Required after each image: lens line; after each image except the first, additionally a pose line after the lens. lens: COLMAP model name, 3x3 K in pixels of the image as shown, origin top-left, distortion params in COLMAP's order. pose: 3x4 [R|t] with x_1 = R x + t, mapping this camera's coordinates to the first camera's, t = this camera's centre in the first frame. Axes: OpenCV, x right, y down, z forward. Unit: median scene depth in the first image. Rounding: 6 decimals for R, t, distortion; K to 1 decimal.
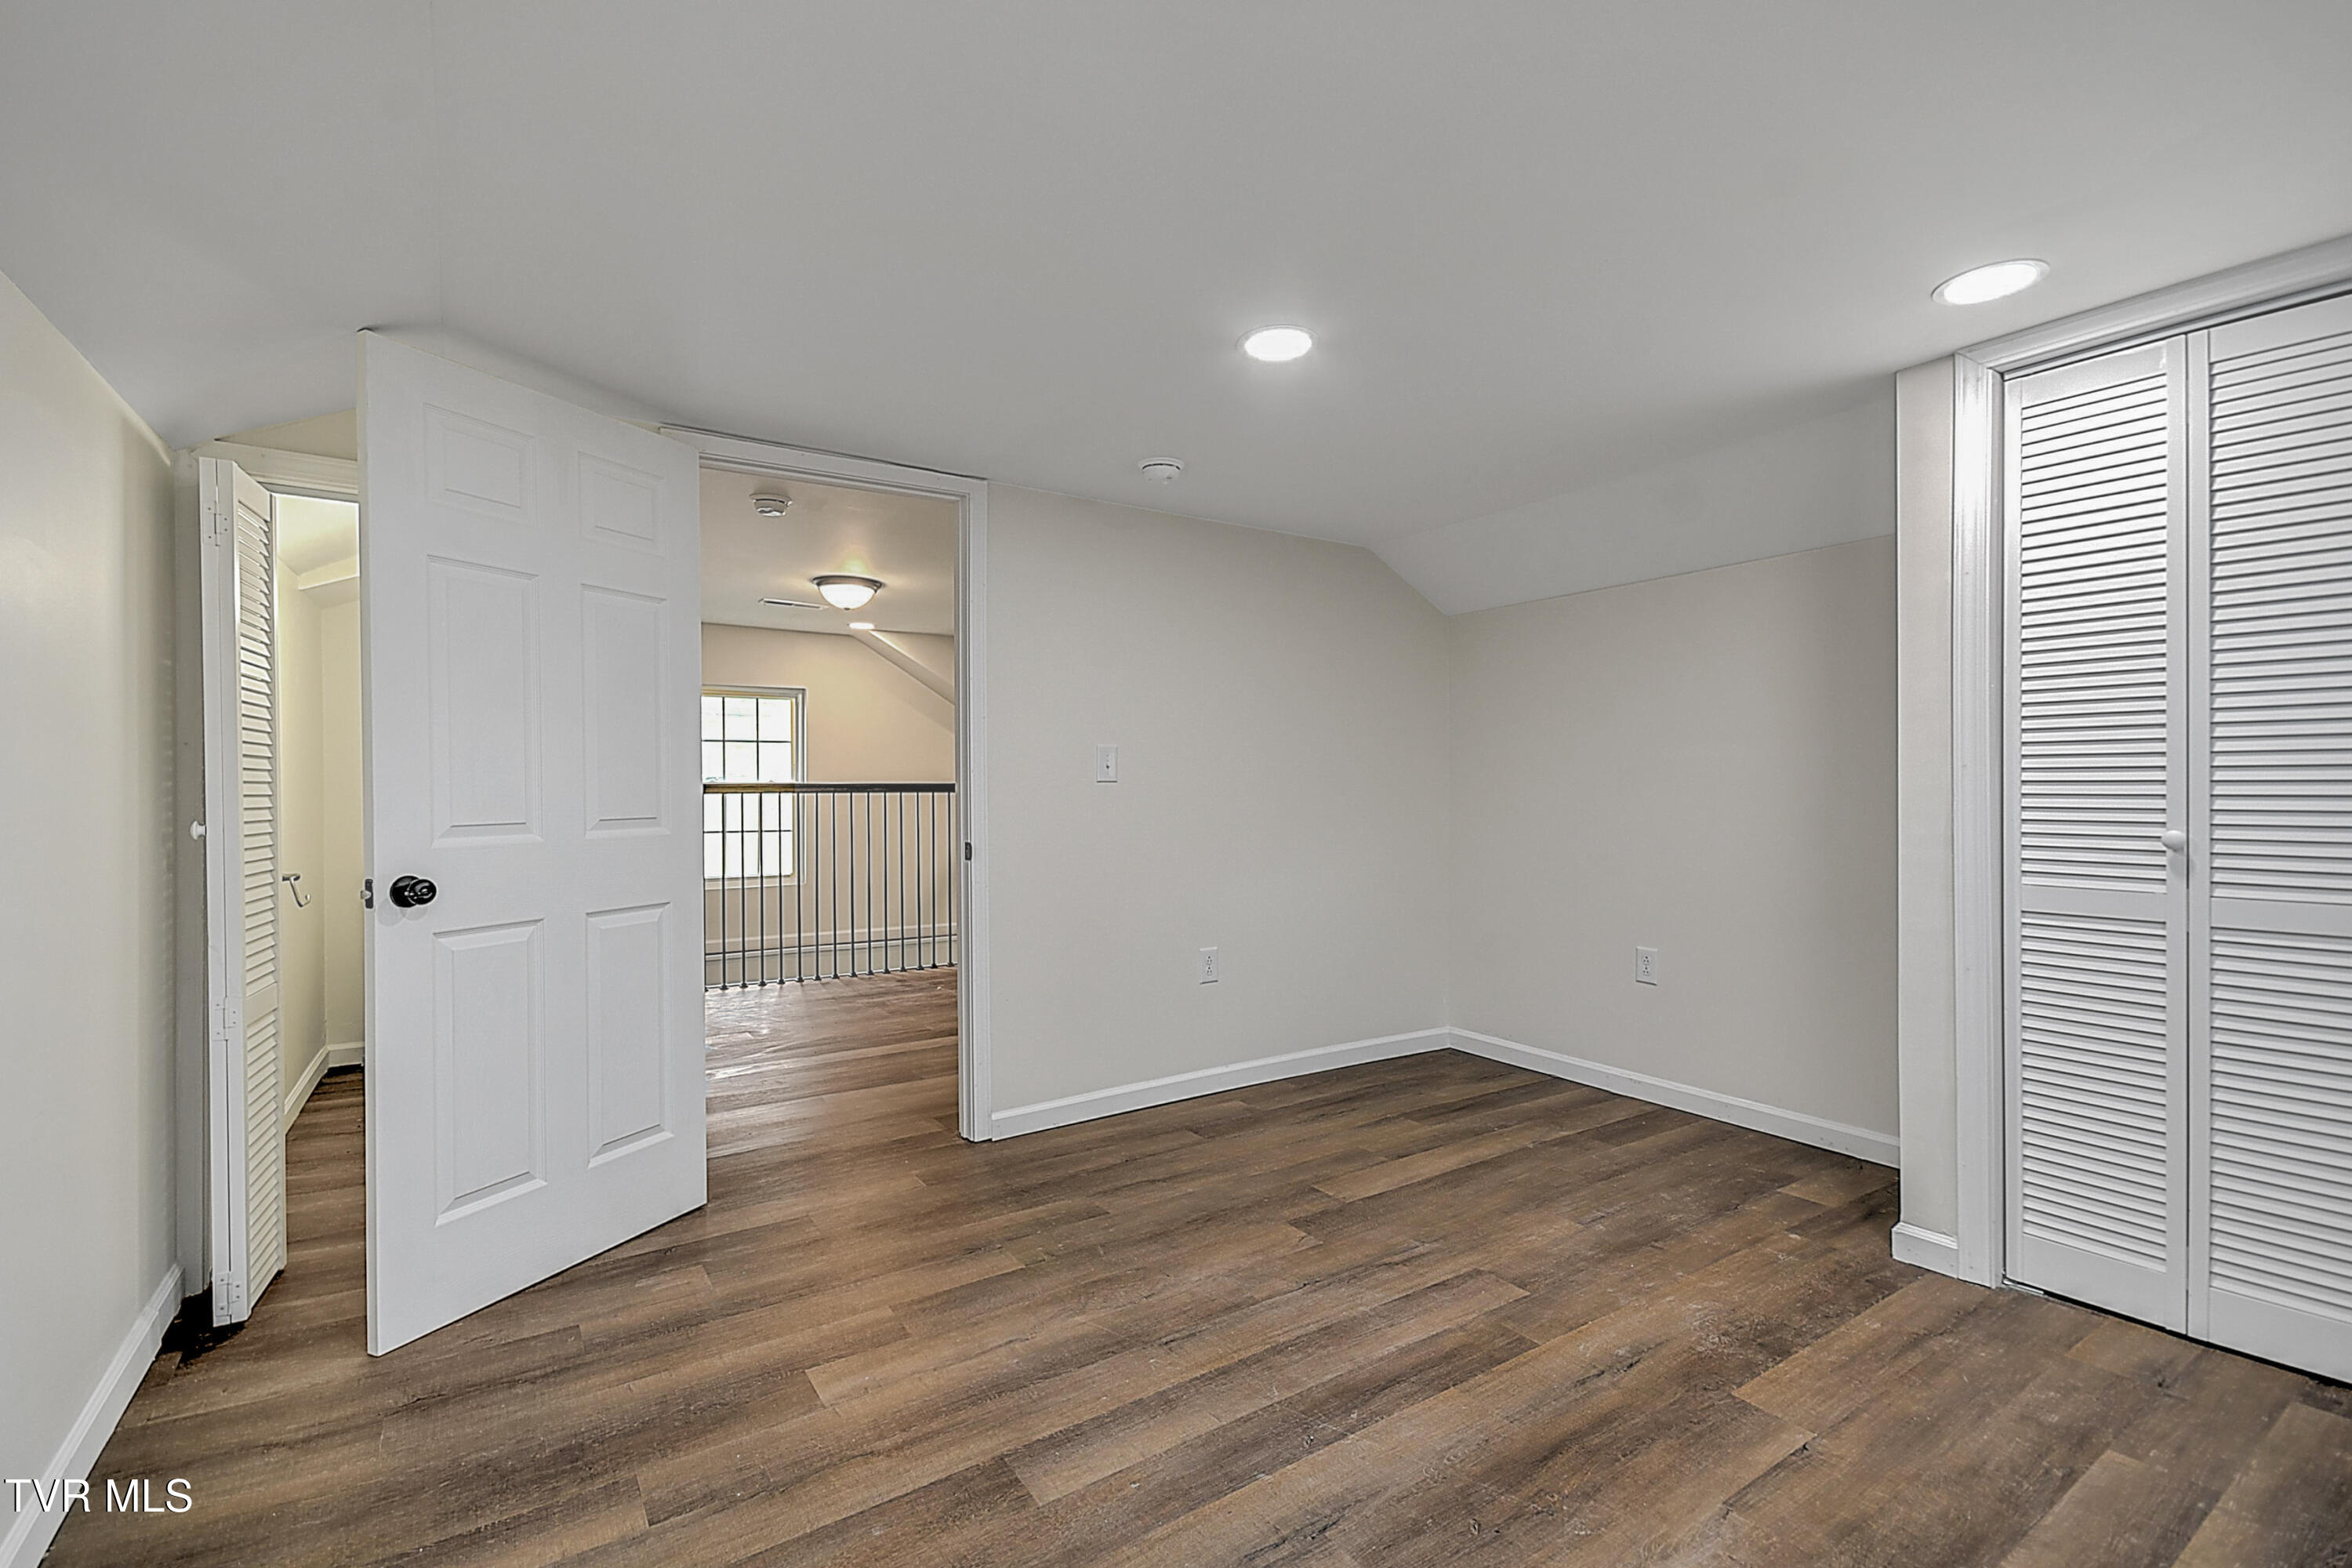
lens RADIAL K [[1058.7, 0, 1146.2], [0, 1058.7, 786.7], [0, 0, 1]] dist [0.014570, -0.009893]
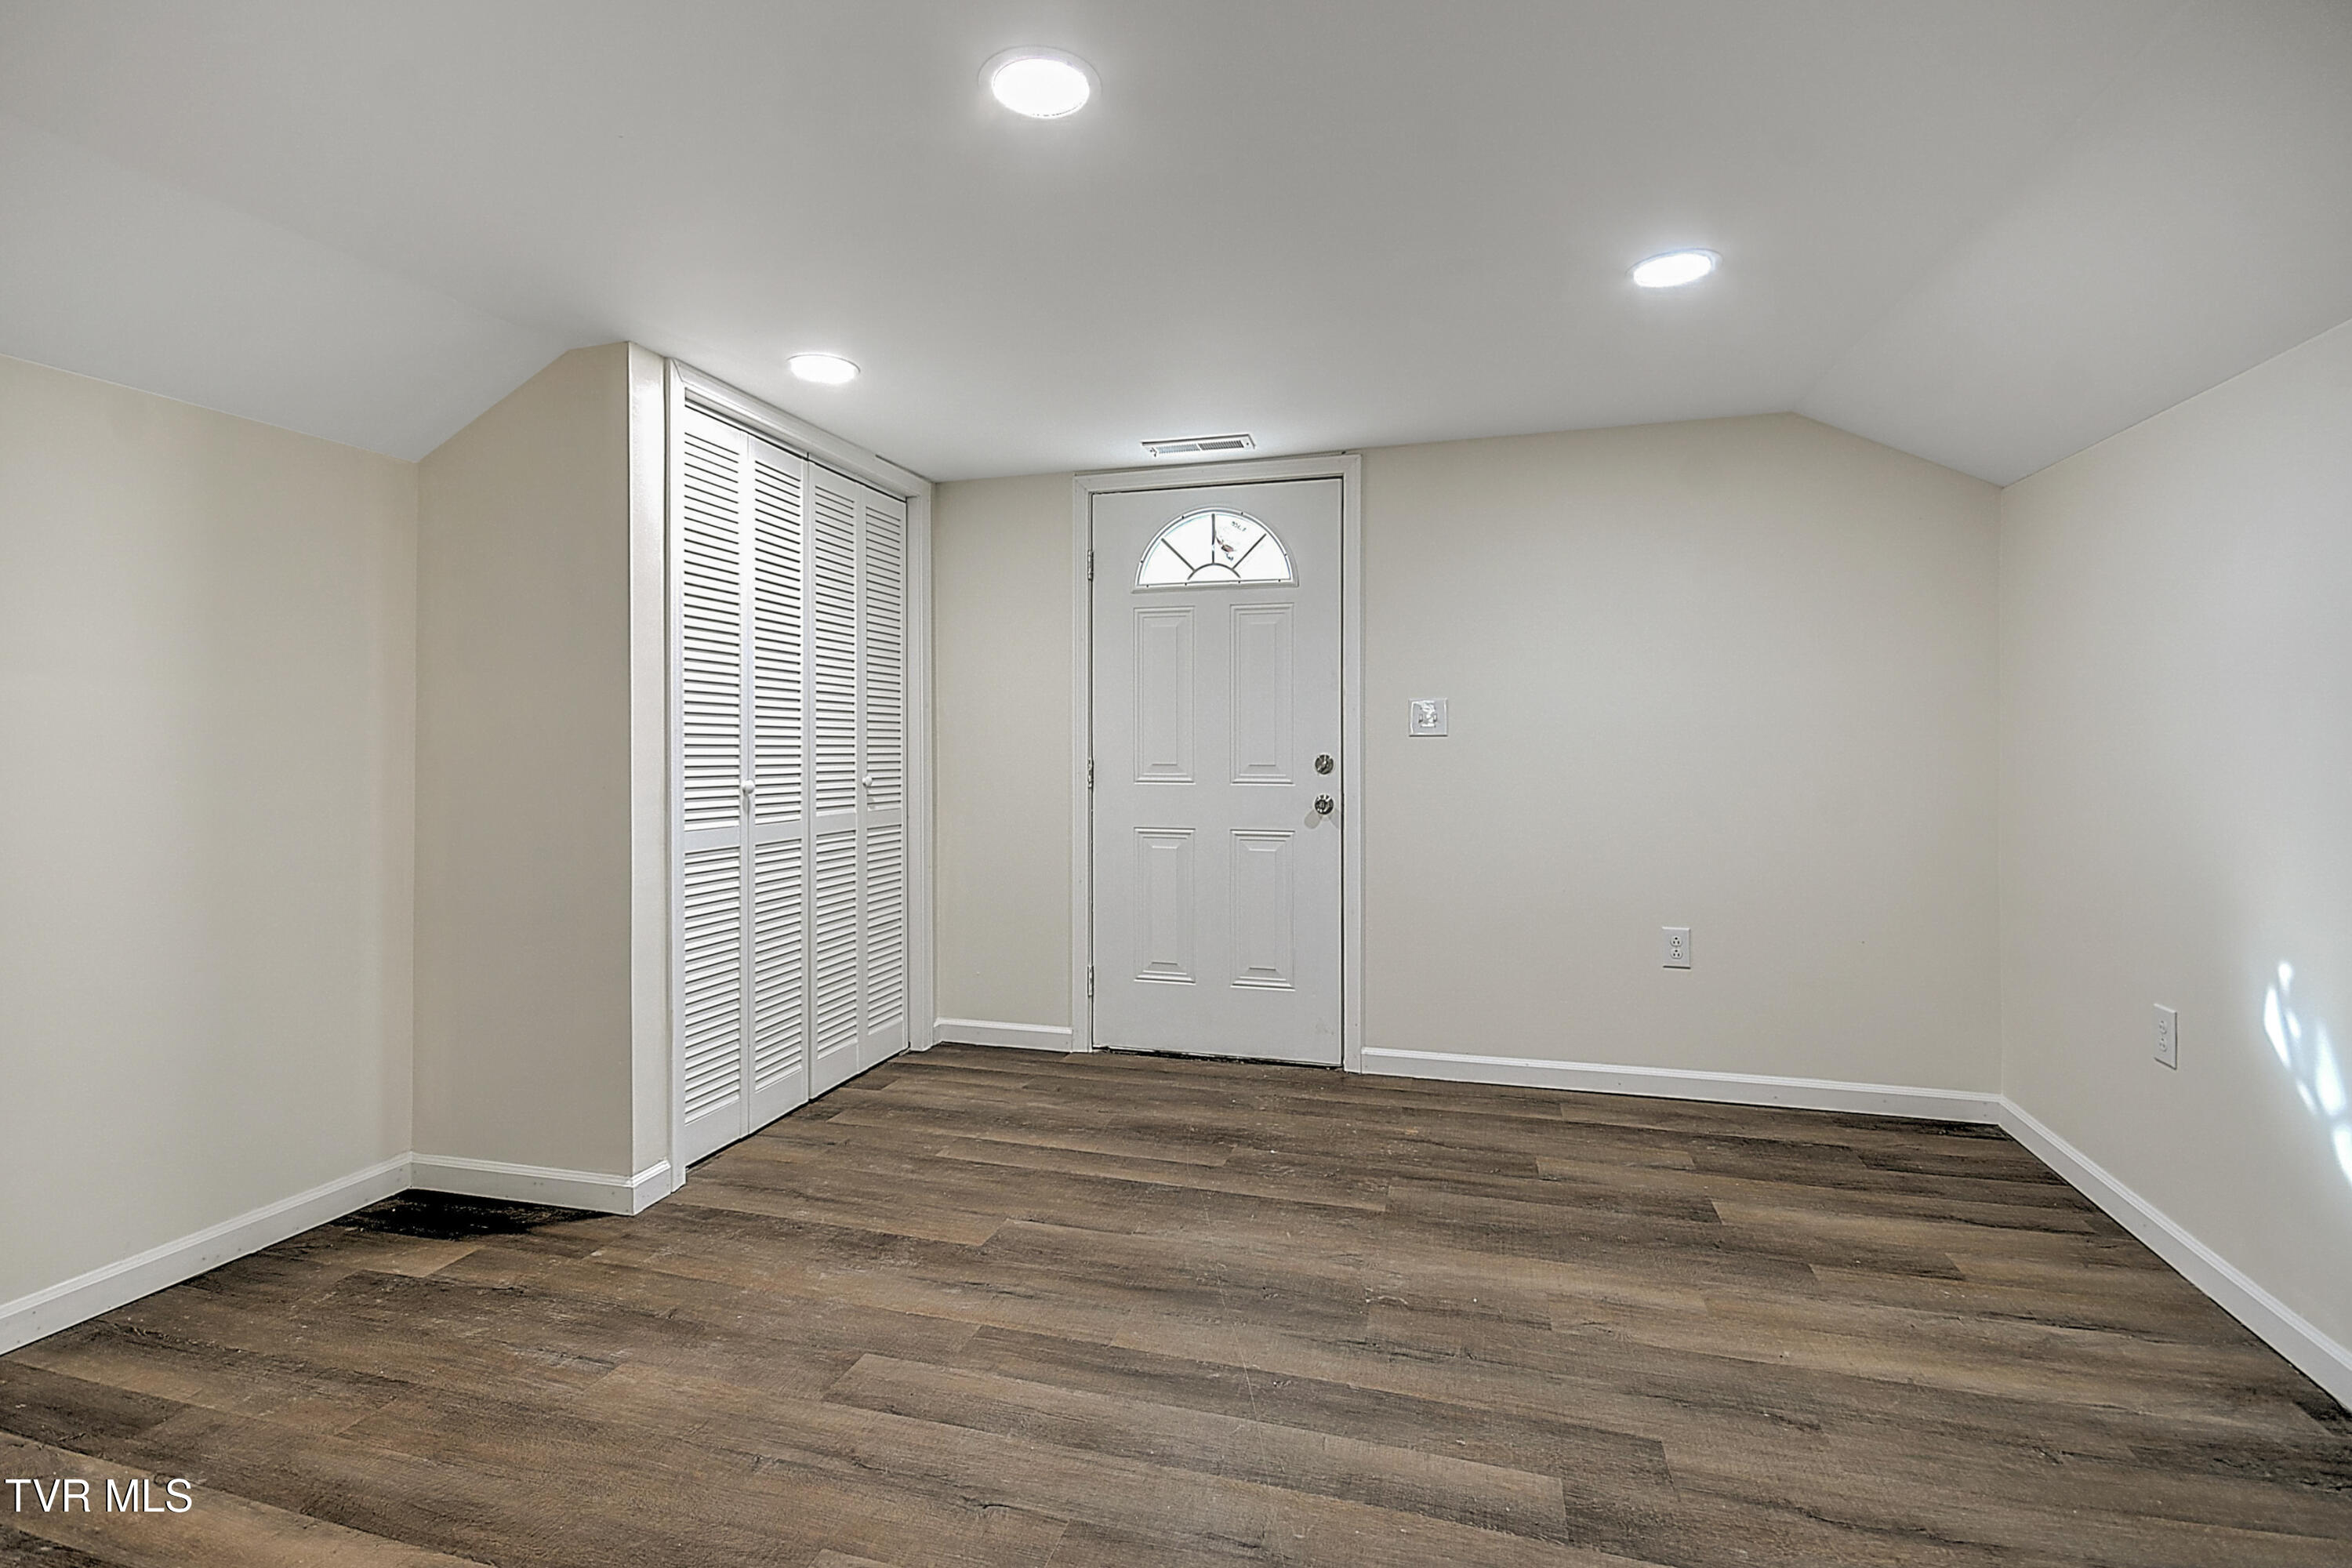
lens RADIAL K [[1058.7, 0, 1188.9], [0, 1058.7, 746.0], [0, 0, 1]] dist [0.014570, -0.009893]
pose [[-0.673580, 0.008361, 0.739067, -0.396600], [0.004121, 0.999963, -0.007557, 0.006808], [-0.739103, -0.002045, -0.673590, 1.270300]]
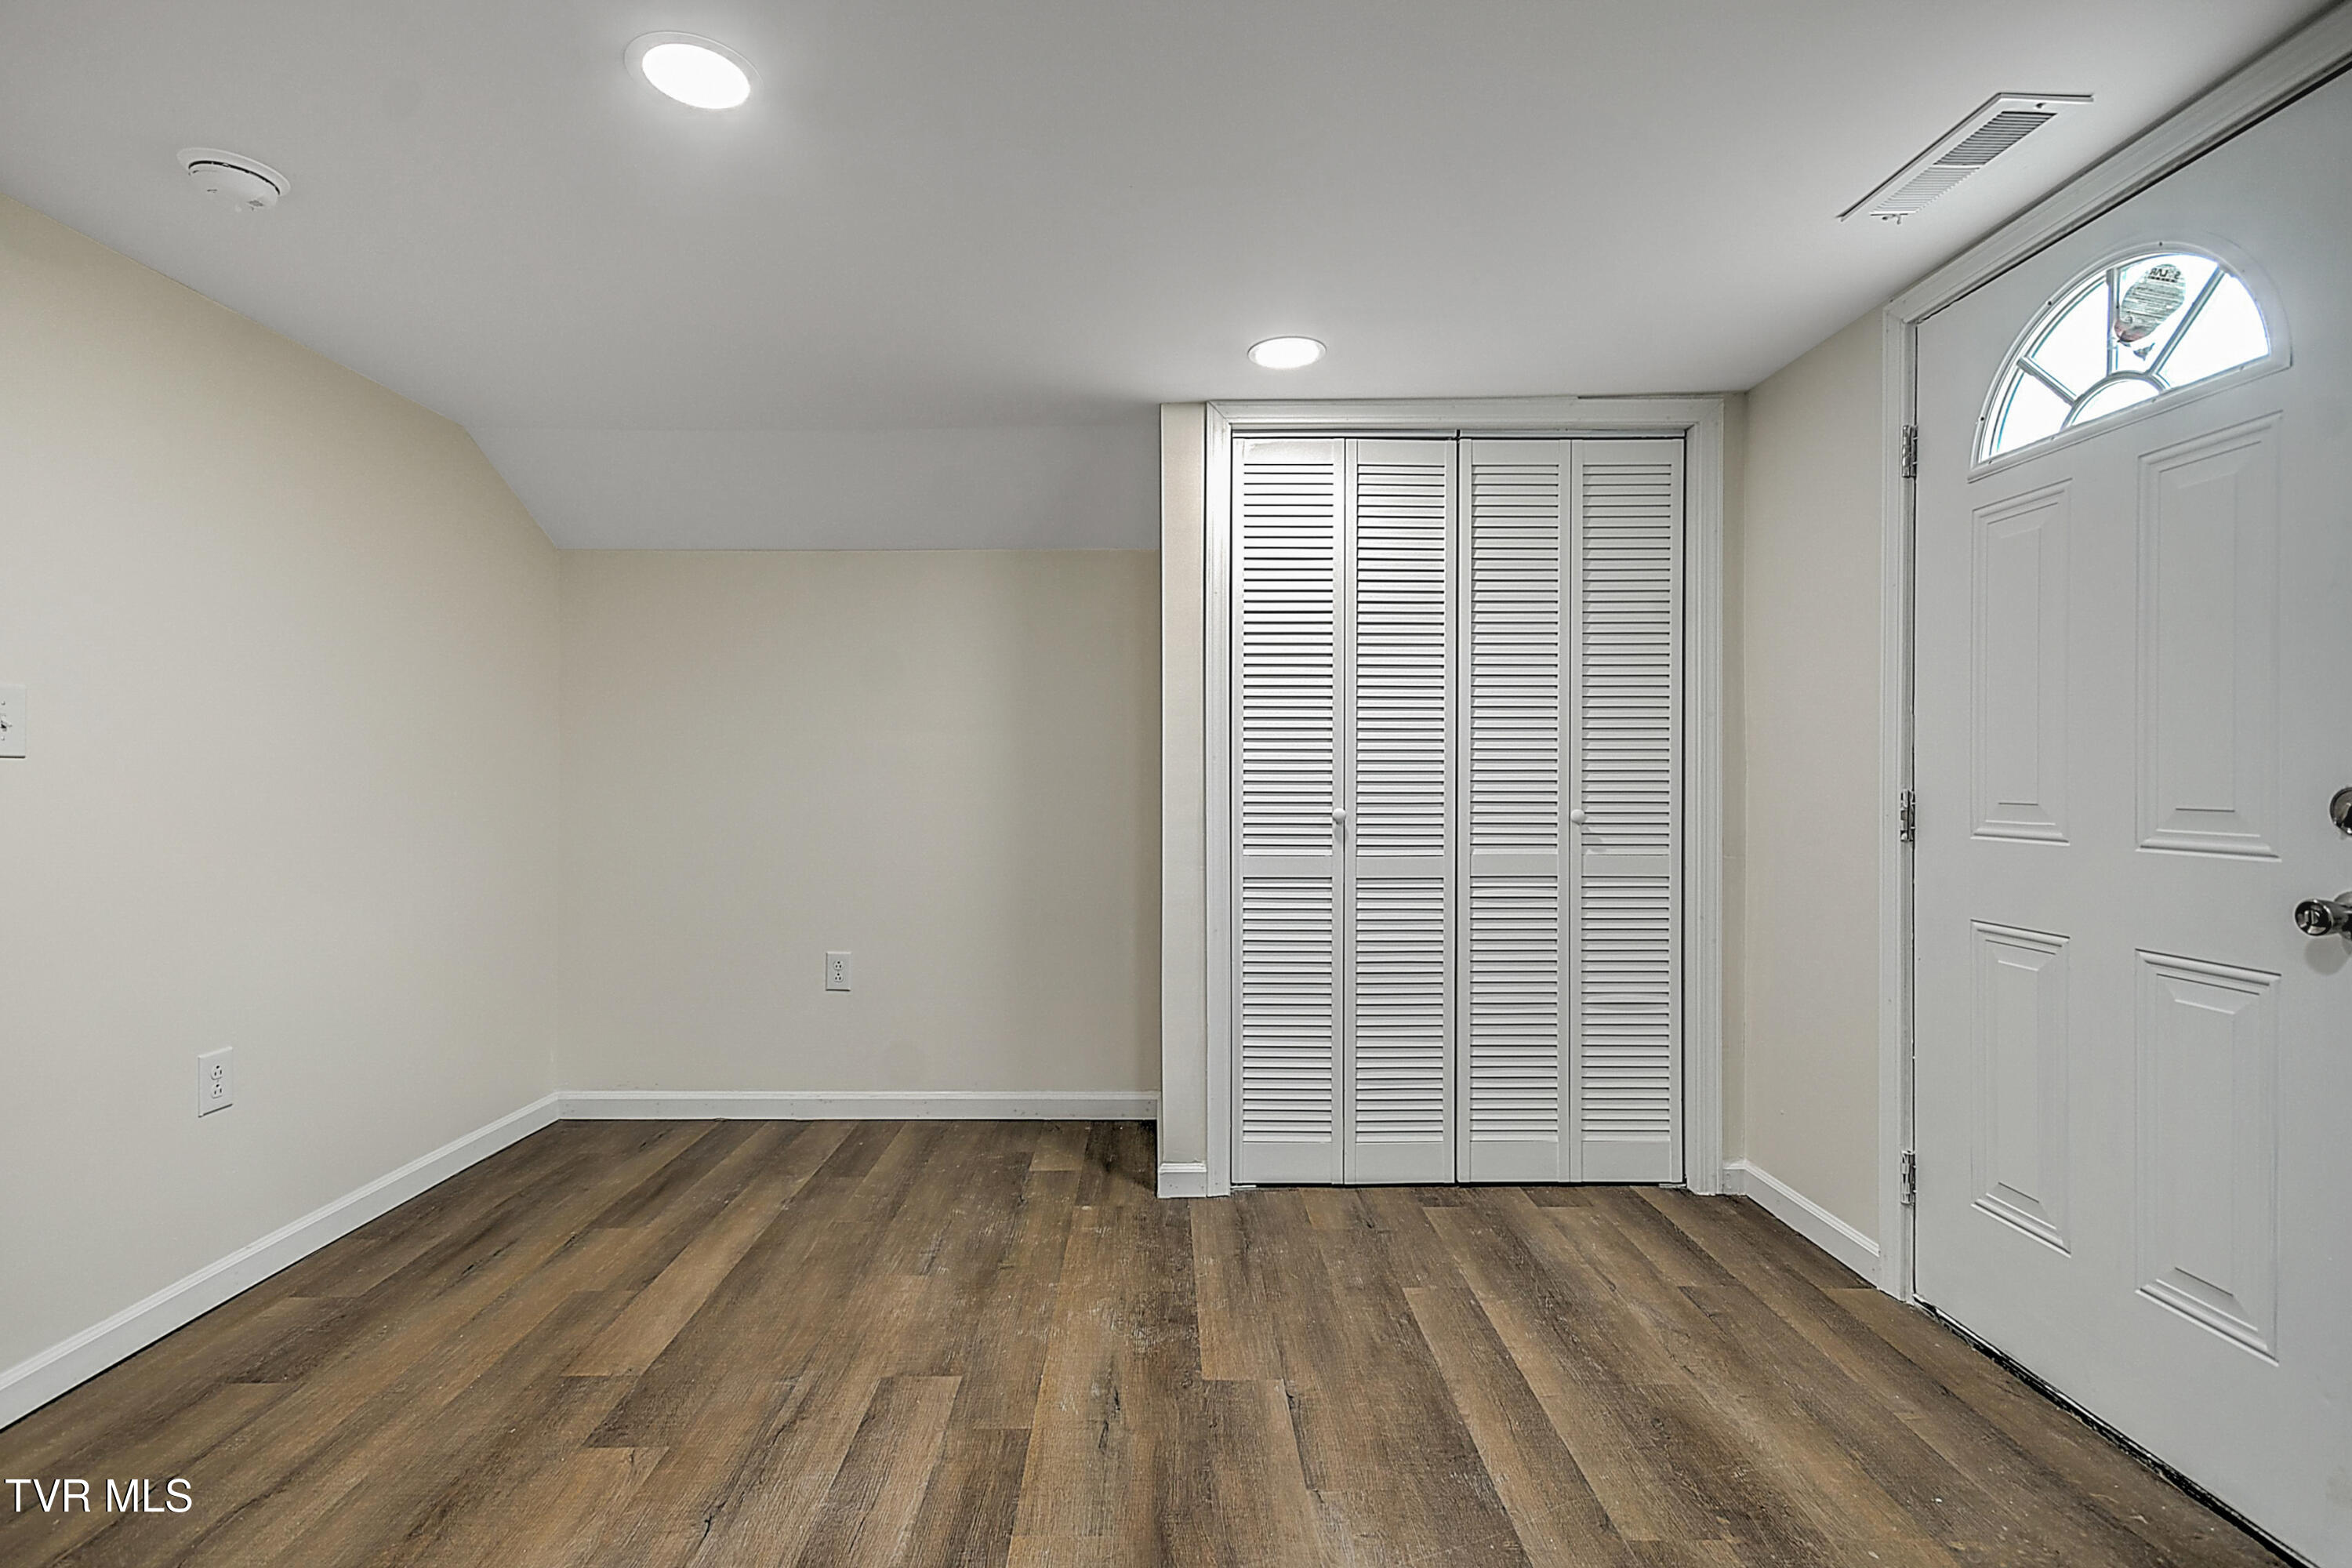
lens RADIAL K [[1105.0, 0, 1177.6], [0, 1105.0, 783.0], [0, 0, 1]] dist [0.014188, -0.002809]
pose [[0.529607, 0.002270, 0.848240, -0.267575], [-0.003302, 0.999994, -0.000614, 0.009132], [-0.848237, -0.002476, 0.529612, 0.364510]]
